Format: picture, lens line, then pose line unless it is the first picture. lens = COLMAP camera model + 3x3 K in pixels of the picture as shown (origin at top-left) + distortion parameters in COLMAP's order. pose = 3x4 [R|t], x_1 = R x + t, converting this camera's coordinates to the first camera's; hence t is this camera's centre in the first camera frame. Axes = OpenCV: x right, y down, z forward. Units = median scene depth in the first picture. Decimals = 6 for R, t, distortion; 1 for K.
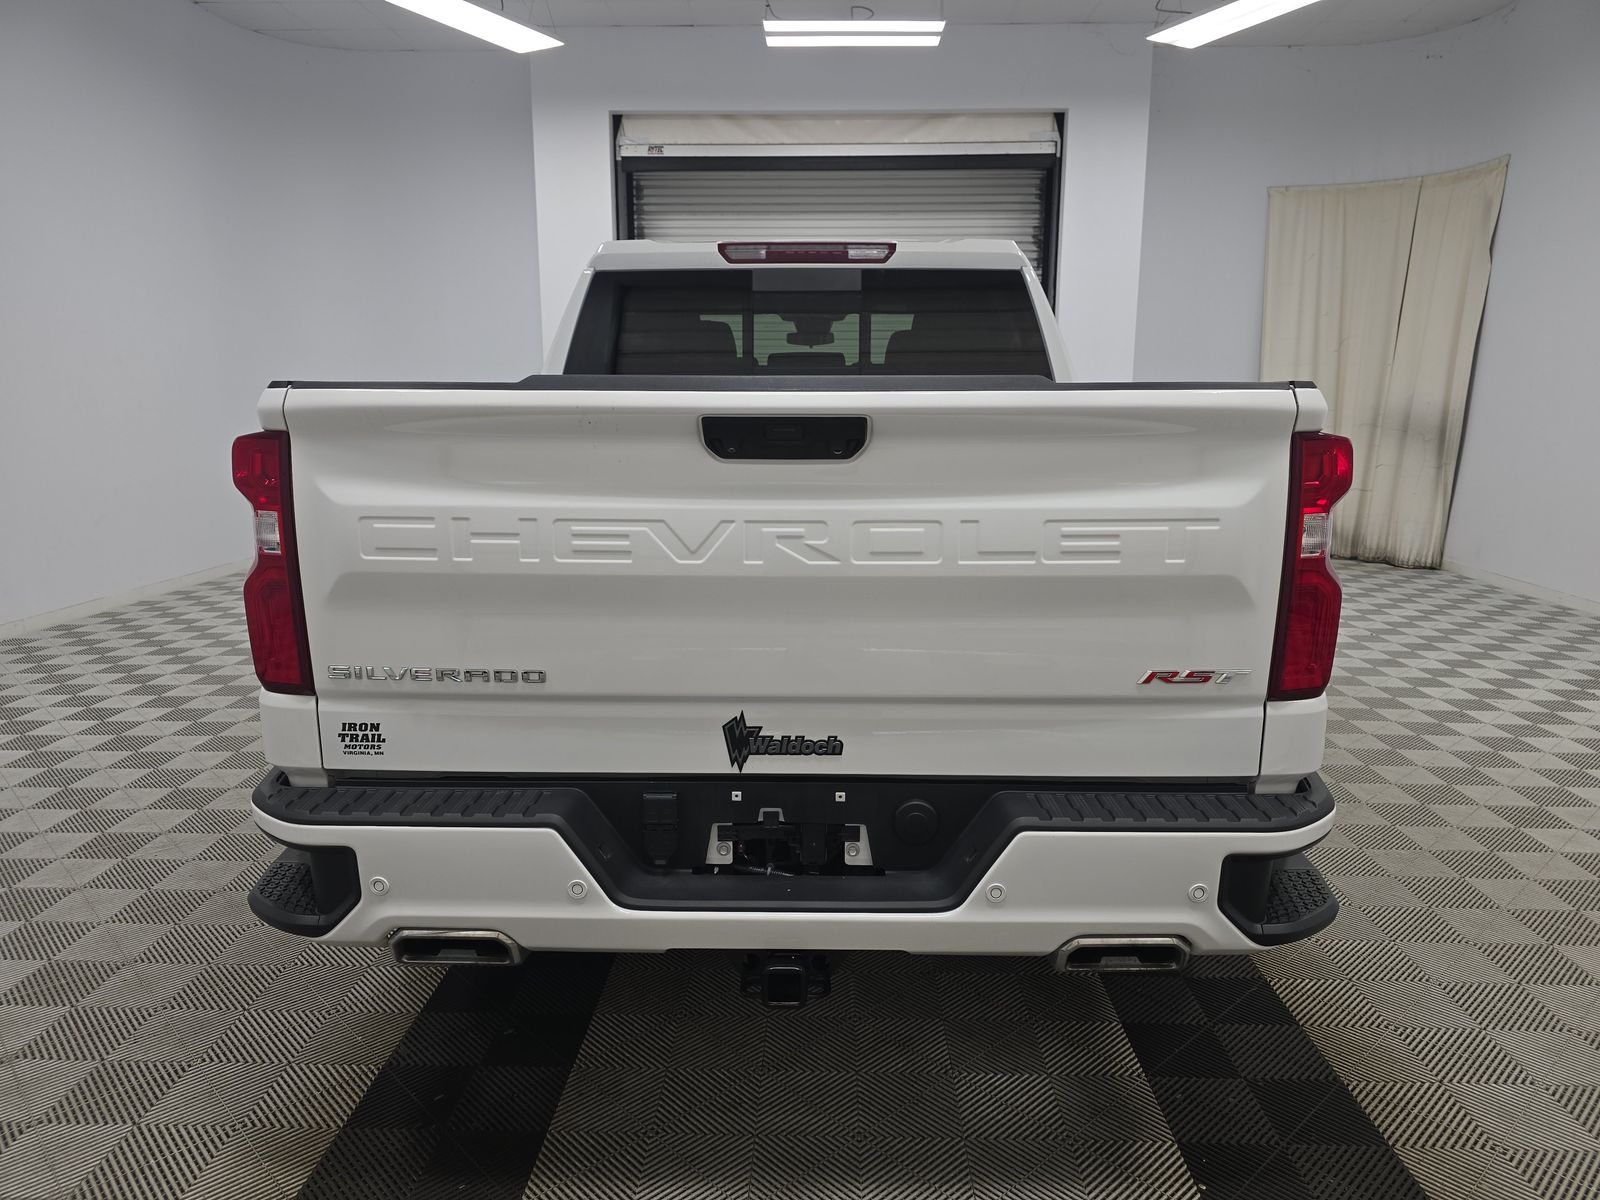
lens RADIAL K [[1083.5, 0, 806.6], [0, 1083.5, 598.1], [0, 0, 1]] dist [0.051242, -0.037749]
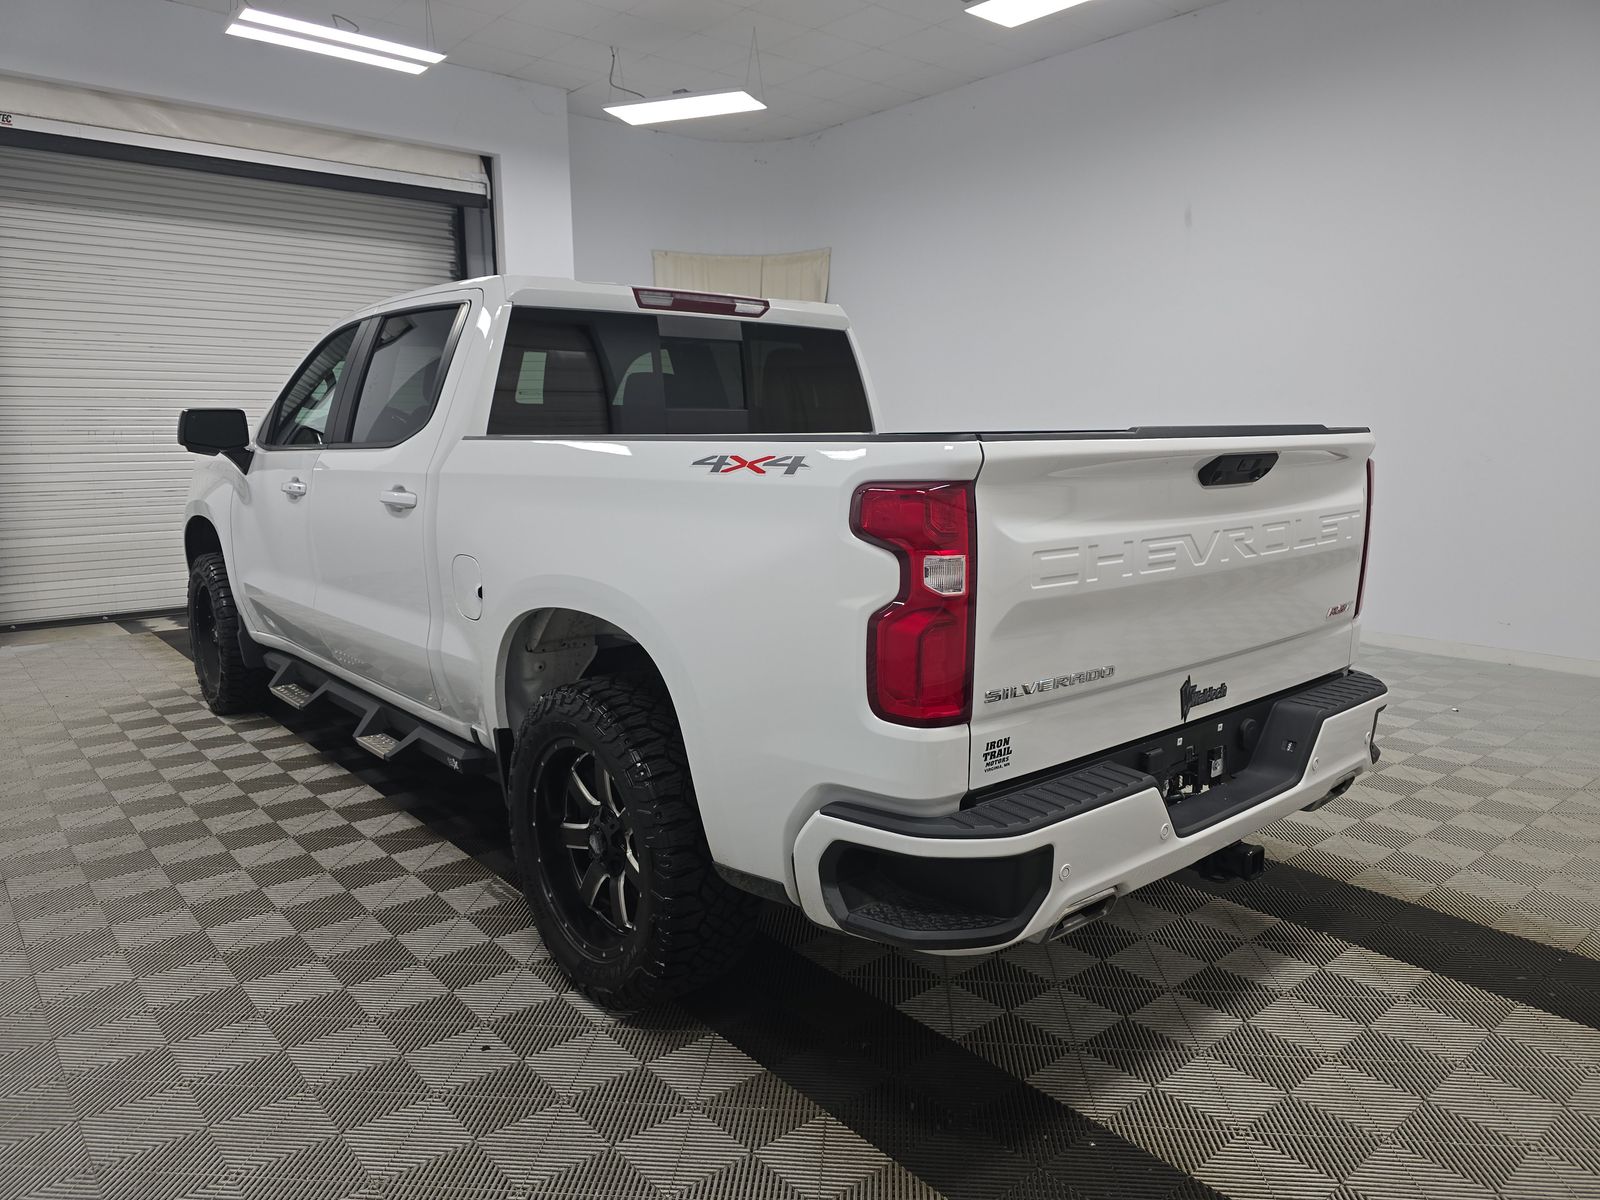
lens RADIAL K [[1083.5, 0, 806.6], [0, 1083.5, 598.1], [0, 0, 1]] dist [0.051242, -0.037749]
pose [[0.745302, -0.109672, 0.657645, -0.660955], [0.127833, 0.991584, 0.020489, -0.039676], [-0.654358, 0.068798, 0.753049, 0.150989]]
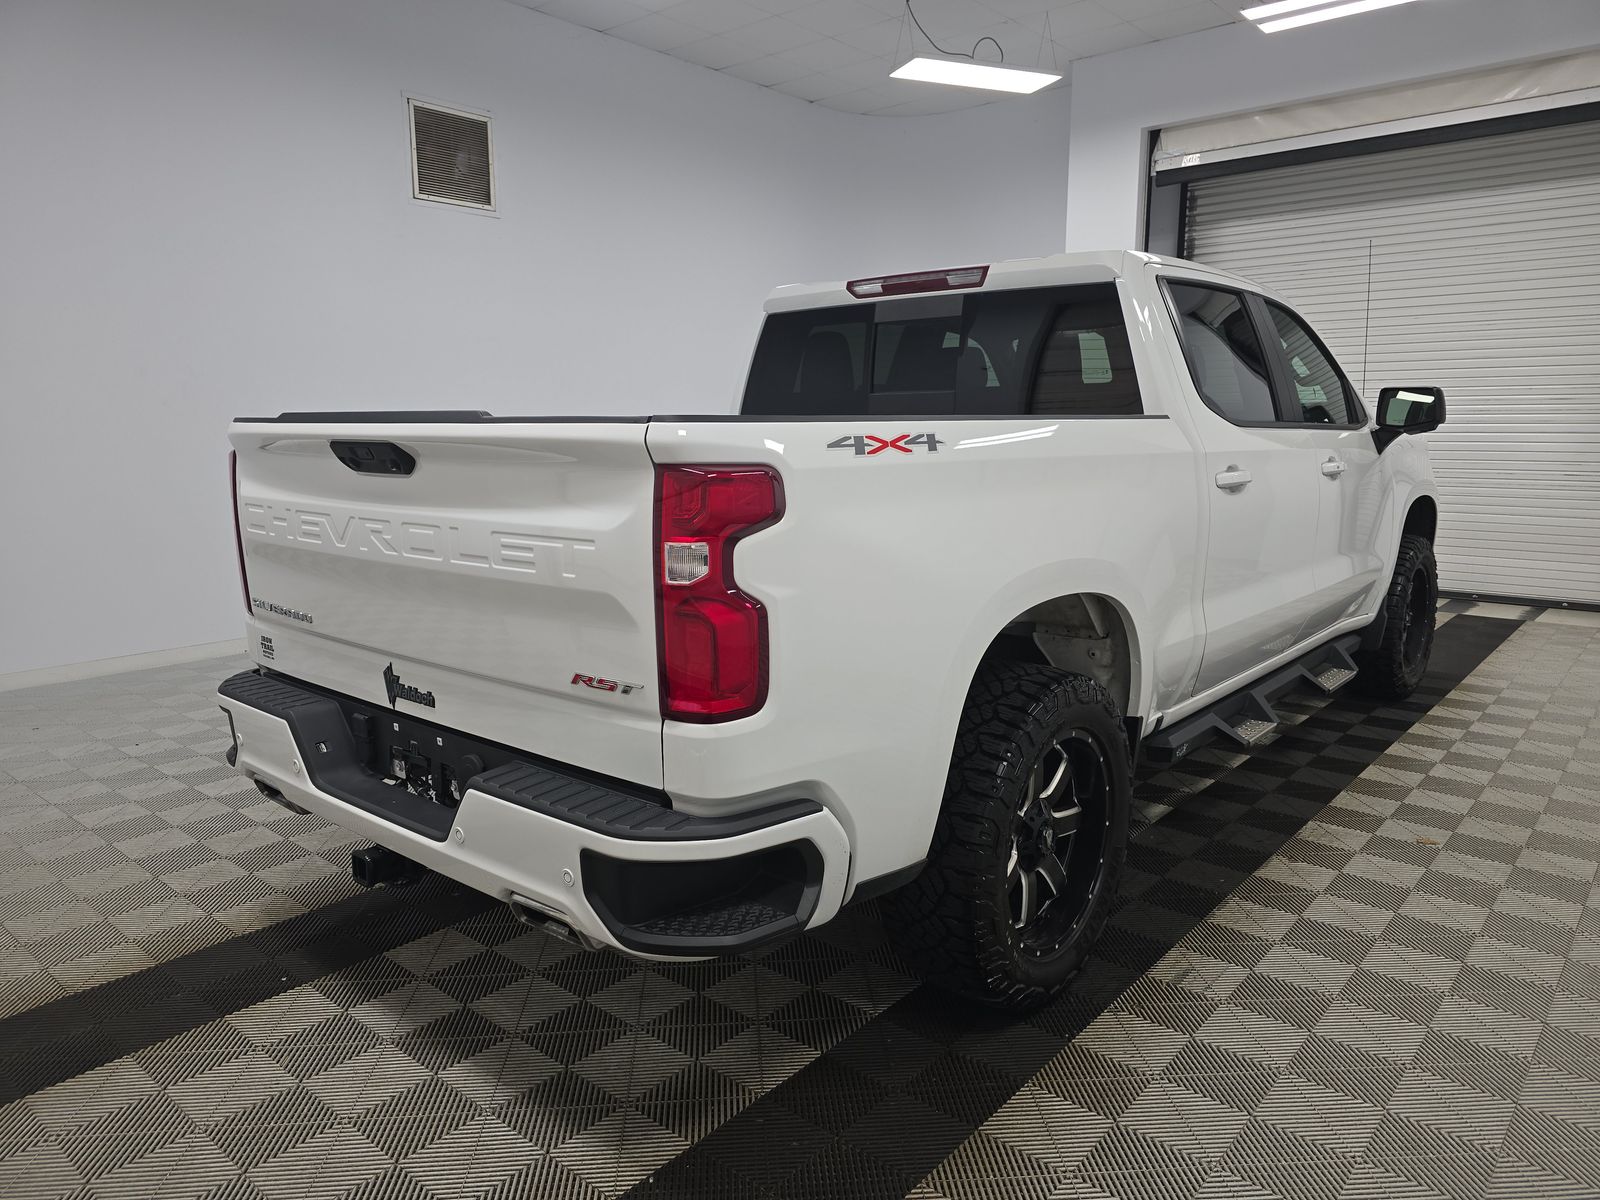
lens RADIAL K [[1083.5, 0, 806.6], [0, 1083.5, 598.1], [0, 0, 1]] dist [0.051242, -0.037749]
pose [[0.775910, 0.098242, -0.623147, 0.600406], [-0.107399, 0.993951, 0.022973, -0.030681], [0.621634, 0.049101, 0.781767, 0.137774]]
